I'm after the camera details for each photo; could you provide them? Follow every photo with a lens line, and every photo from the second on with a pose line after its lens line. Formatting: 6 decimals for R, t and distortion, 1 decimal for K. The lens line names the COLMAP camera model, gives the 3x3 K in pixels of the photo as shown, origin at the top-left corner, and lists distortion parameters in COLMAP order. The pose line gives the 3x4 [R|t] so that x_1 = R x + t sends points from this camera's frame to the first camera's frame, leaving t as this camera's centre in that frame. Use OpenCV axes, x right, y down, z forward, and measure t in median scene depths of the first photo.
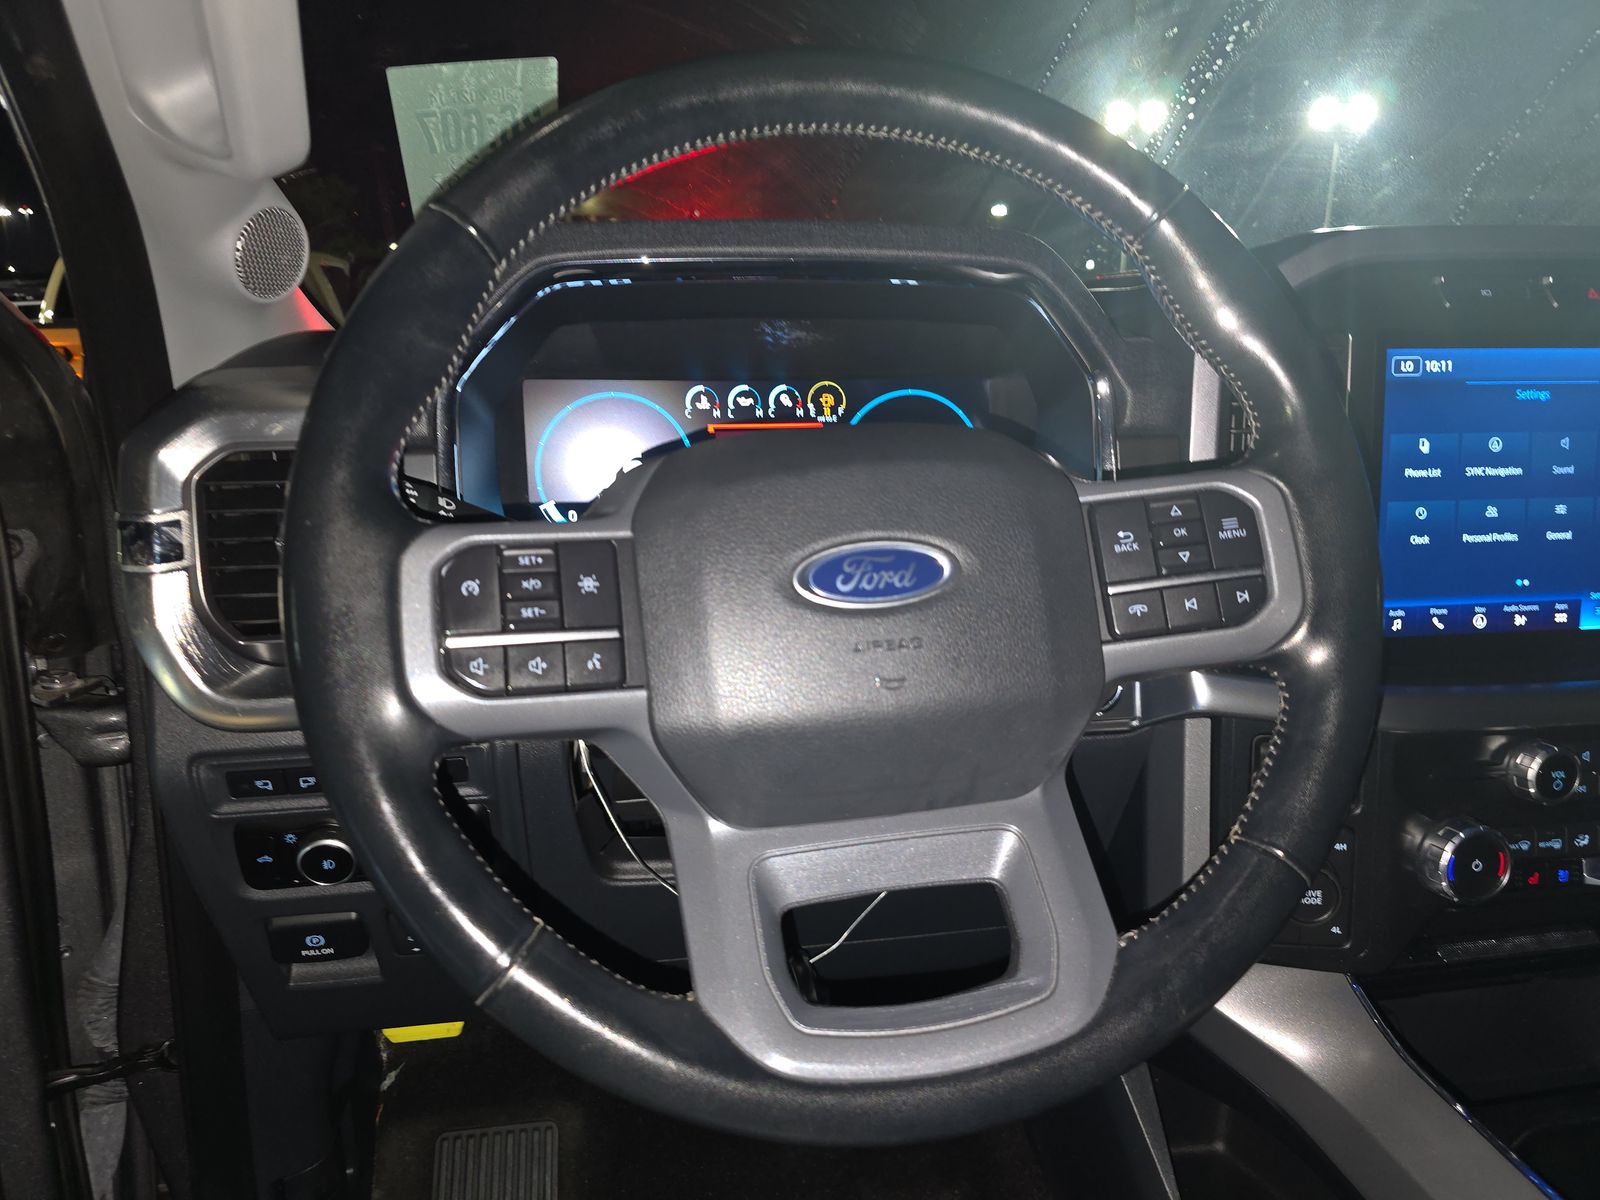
lens RADIAL K [[1080.9, 0, 802.4], [0, 1080.9, 591.8], [0, 0, 1]] dist [0.031588, -0.005580]
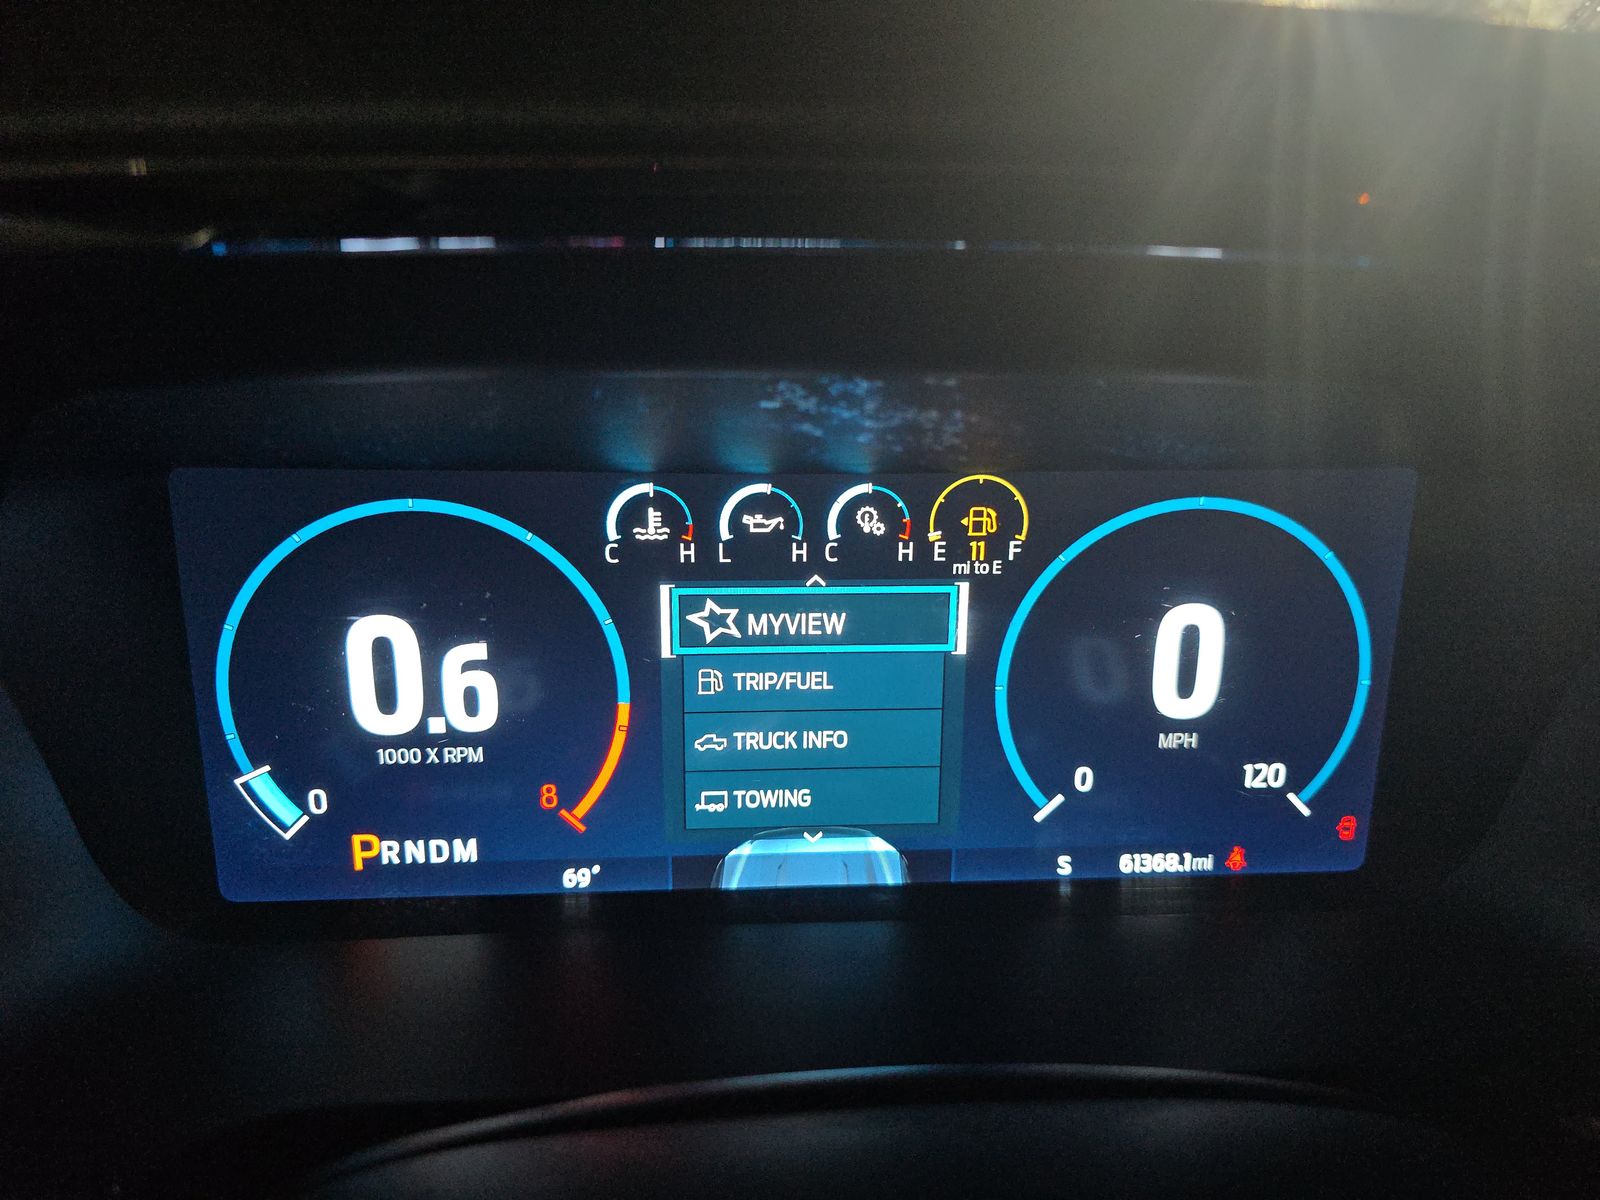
lens RADIAL K [[1080.9, 0, 796.3], [0, 1080.9, 598.7], [0, 0, 1]] dist [0.031588, -0.005580]
pose [[0.994464, 0.051526, -0.091575, -0.004976], [-0.040540, 0.992183, 0.118023, -0.194487], [0.096940, -0.113657, 0.988779, 0.621109]]
